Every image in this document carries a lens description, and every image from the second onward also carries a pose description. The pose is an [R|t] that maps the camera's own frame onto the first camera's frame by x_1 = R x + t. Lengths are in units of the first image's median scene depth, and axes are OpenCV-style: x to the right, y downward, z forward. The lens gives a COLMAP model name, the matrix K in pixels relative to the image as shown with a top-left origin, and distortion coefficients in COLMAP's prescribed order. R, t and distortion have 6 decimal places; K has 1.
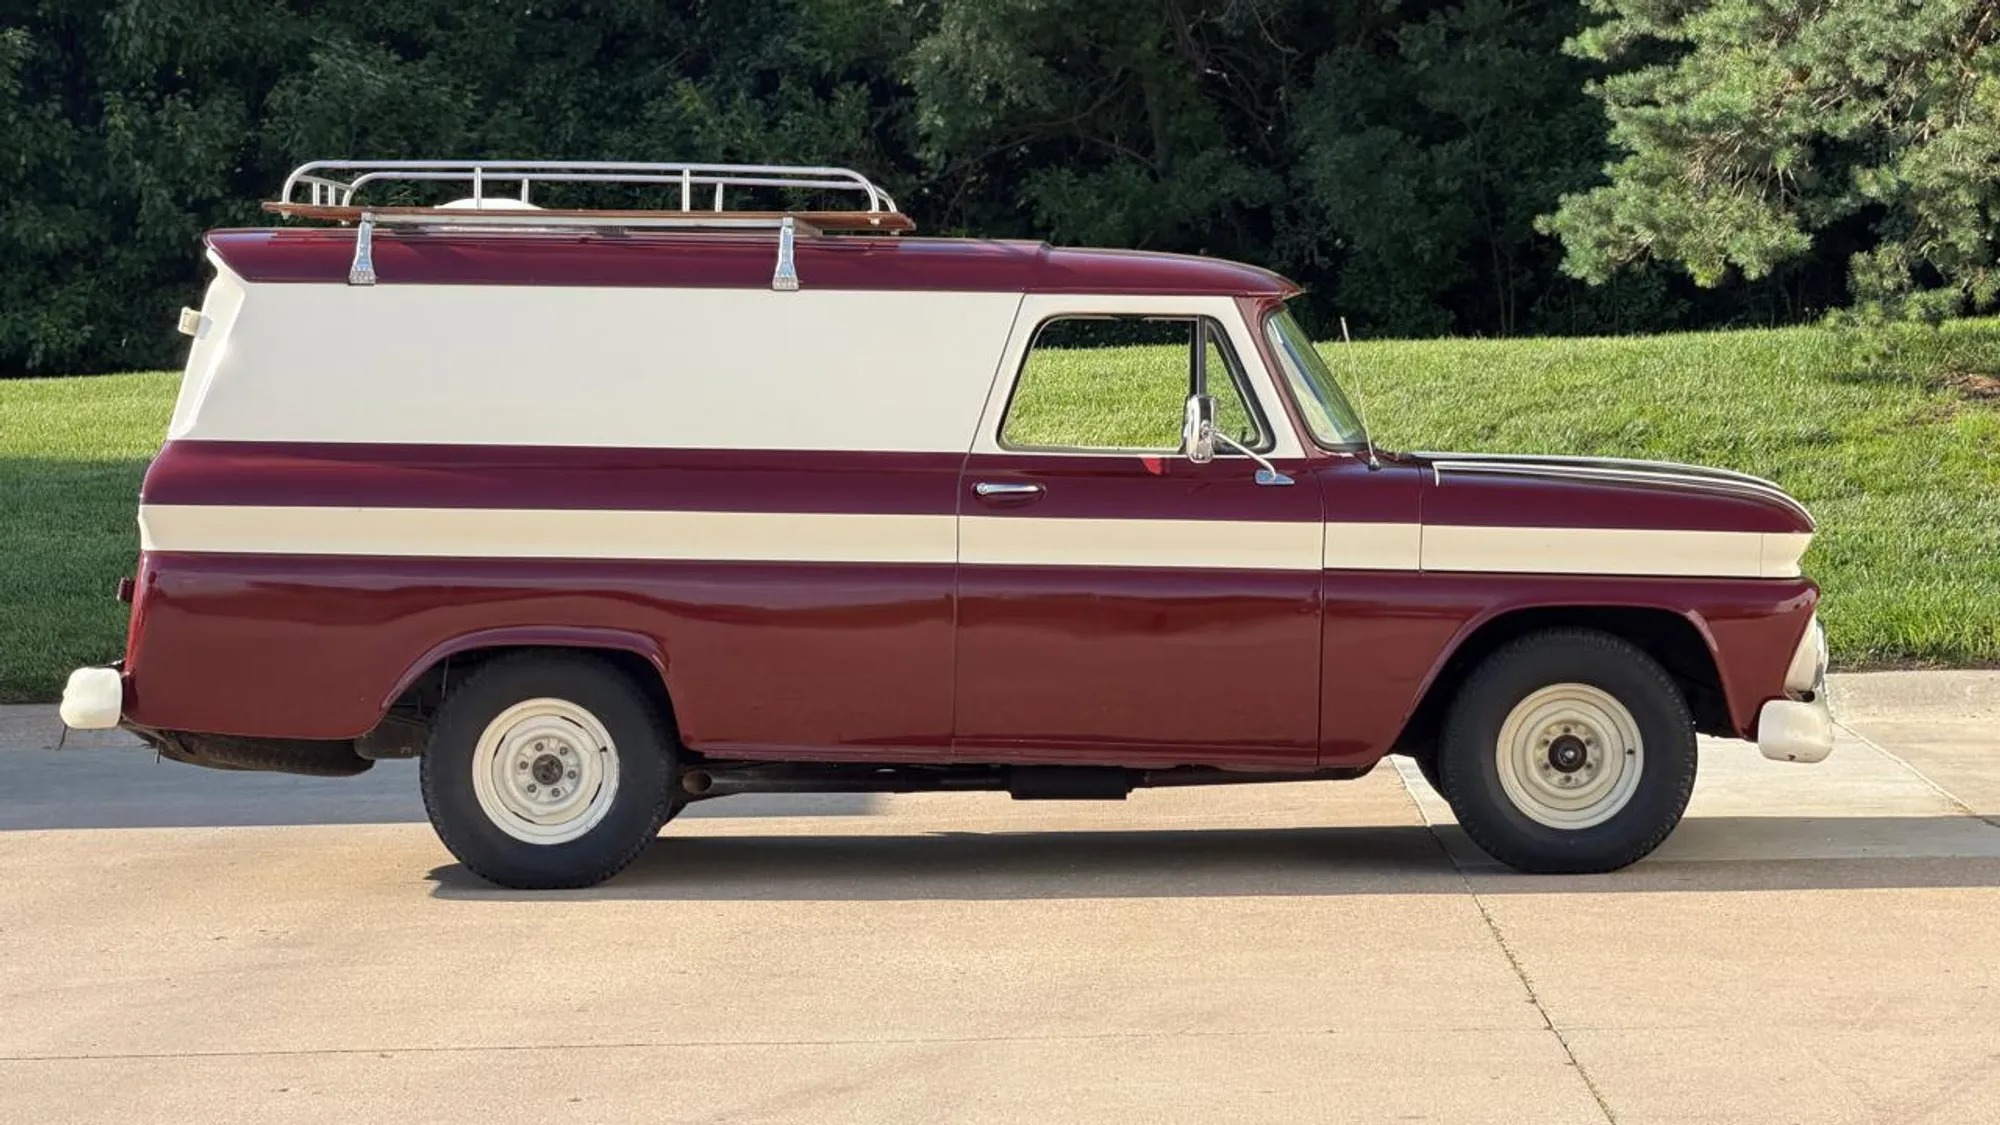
lens RADIAL K [[5860.7, 0, 1000.0], [0, 5860.7, 562.5], [0, 0, 1]] dist [0.171604, 1.215697]
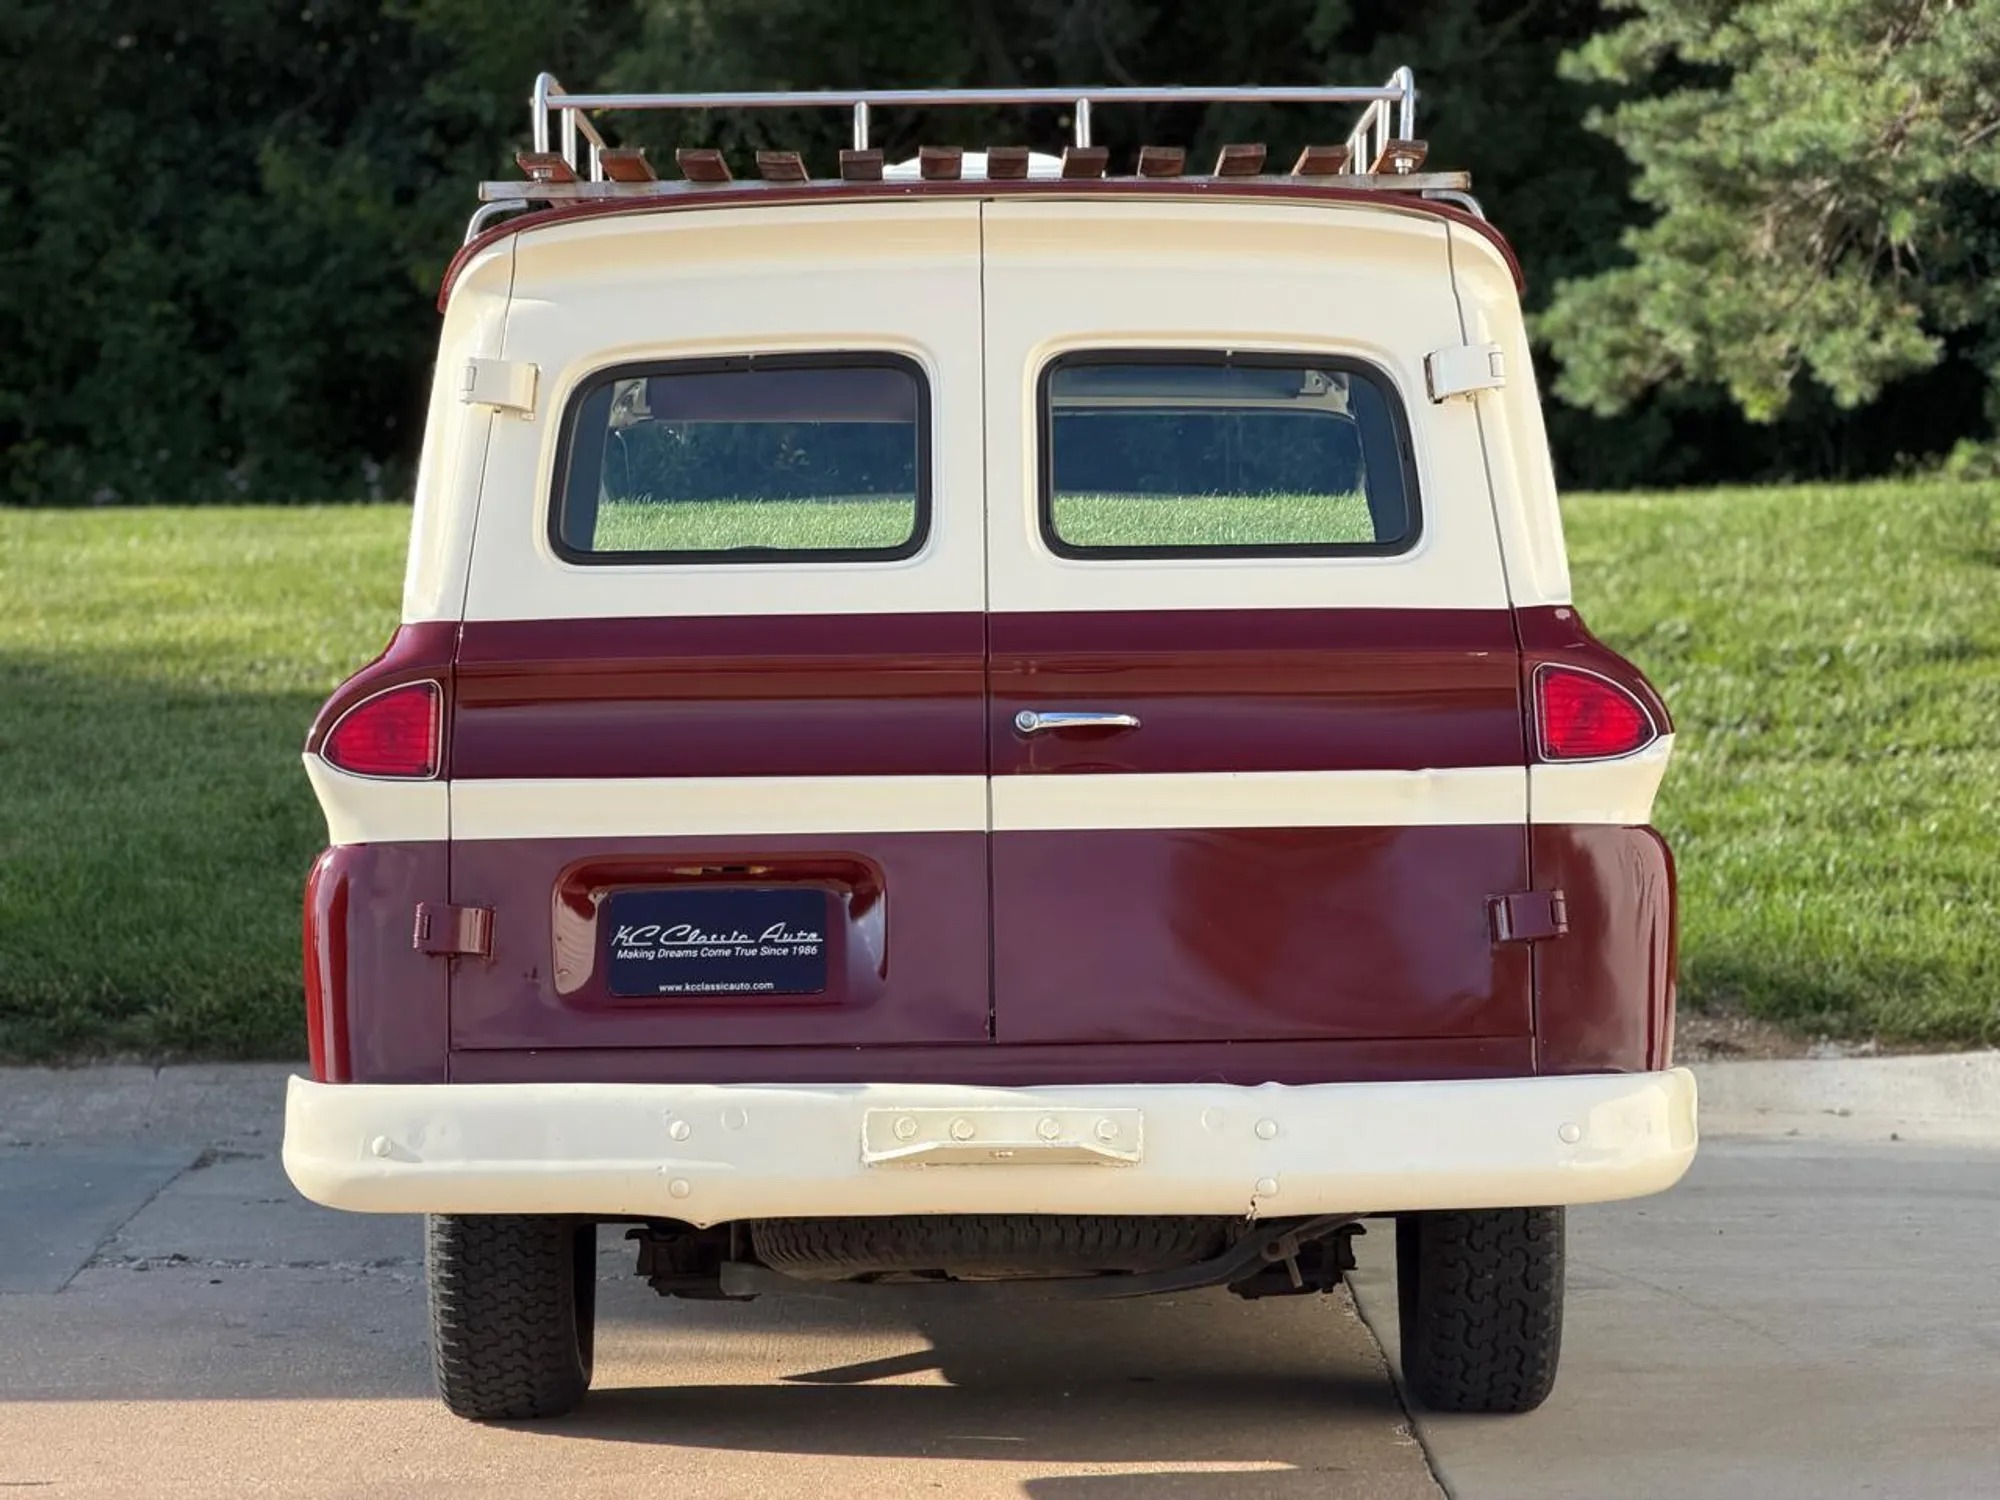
lens RADIAL K [[7122.2, 0, 1000.0], [0, 7122.2, 750.0], [0, 0, 1]] dist [-0.730653, 18.736656]
pose [[0.999550, 0.009013, 0.028599, 0.010767], [-0.008924, 0.999955, -0.003221, -0.006412], [-0.028627, 0.002964, 0.999586, 0.217335]]
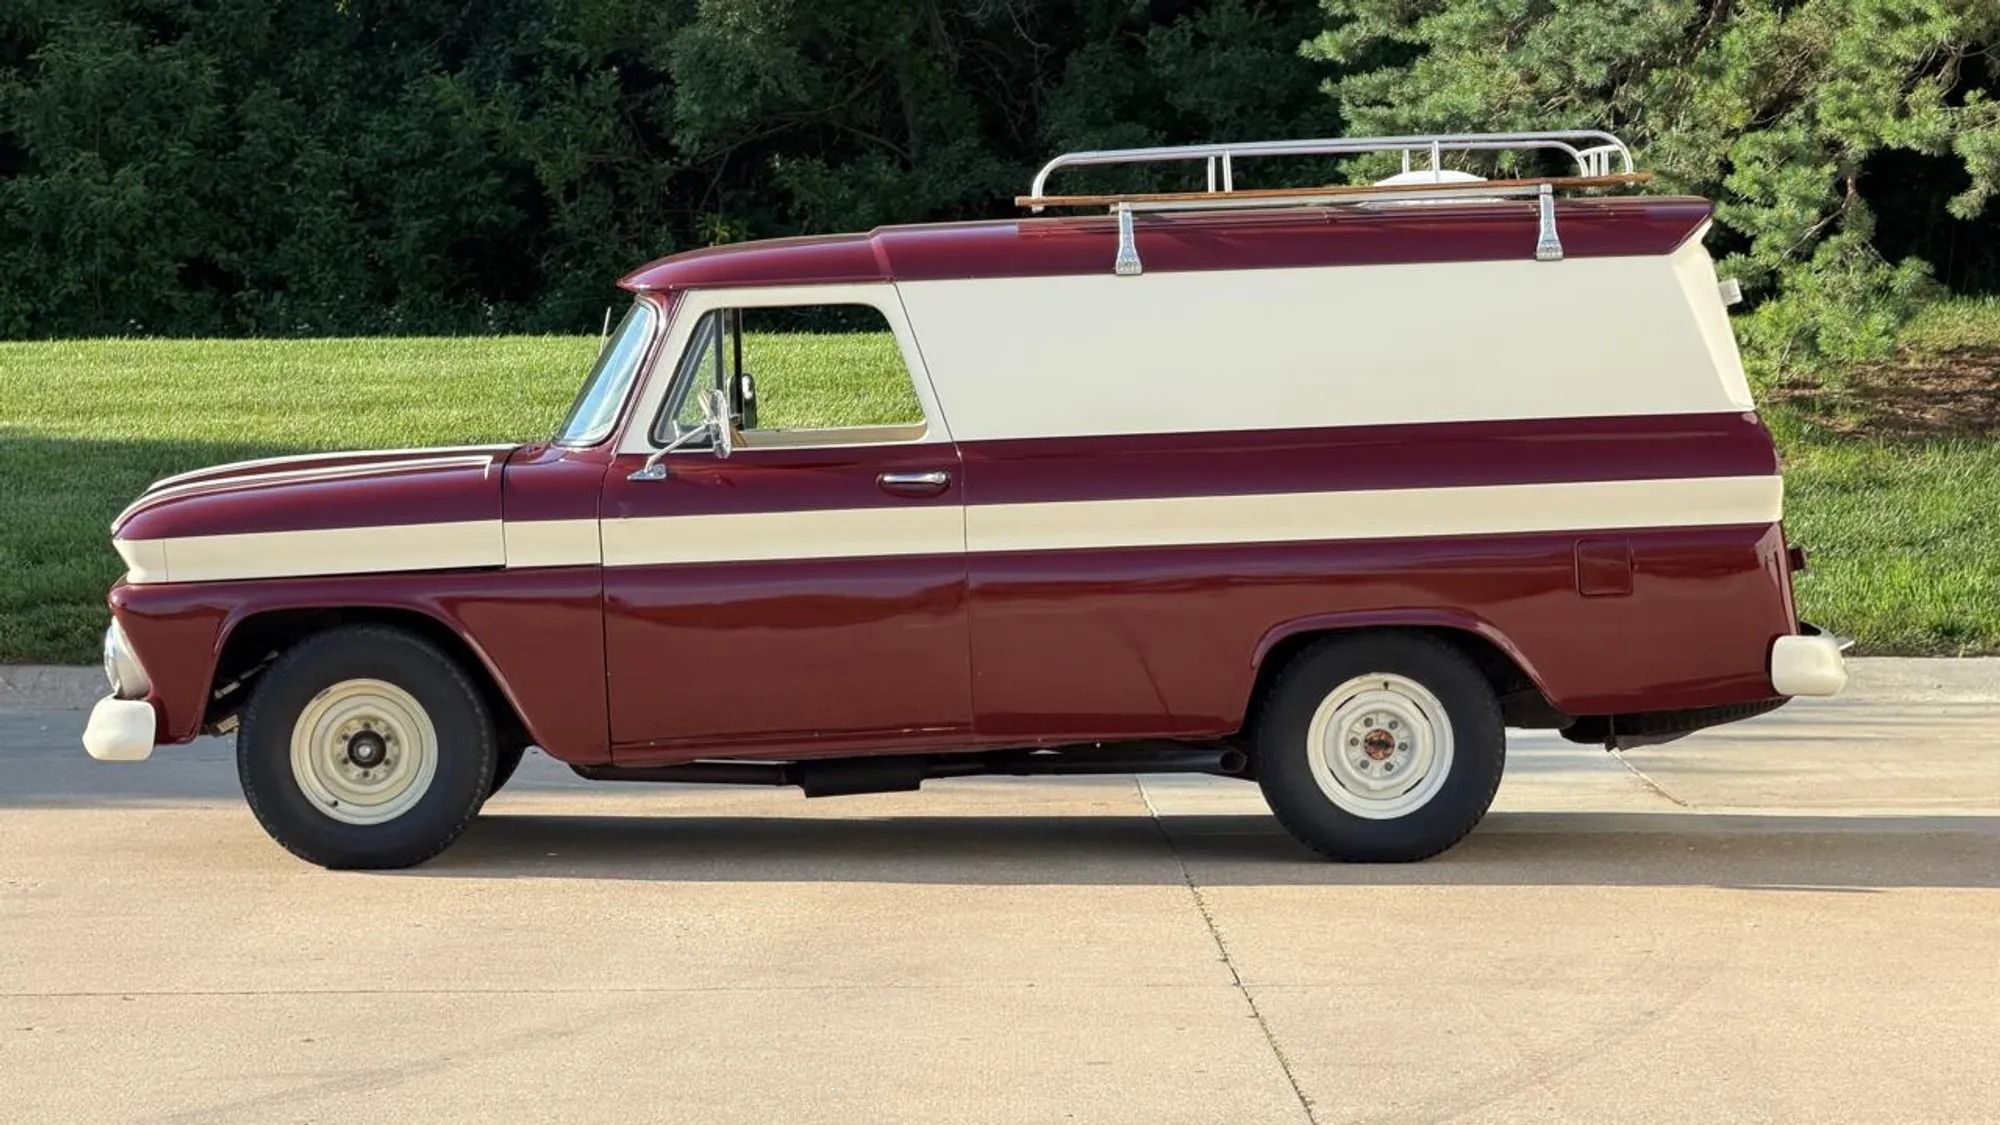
lens RADIAL K [[5808.3, 0, 980.5], [0, 5808.3, 515.2], [0, 0, 1]] dist [0.672761, 2.398172]
pose [[0.999271, 0.008191, 0.037278, 0.002468], [-0.008001, 0.999954, -0.005259, 0.000009], [-0.037320, 0.004957, 0.999291, -0.021500]]
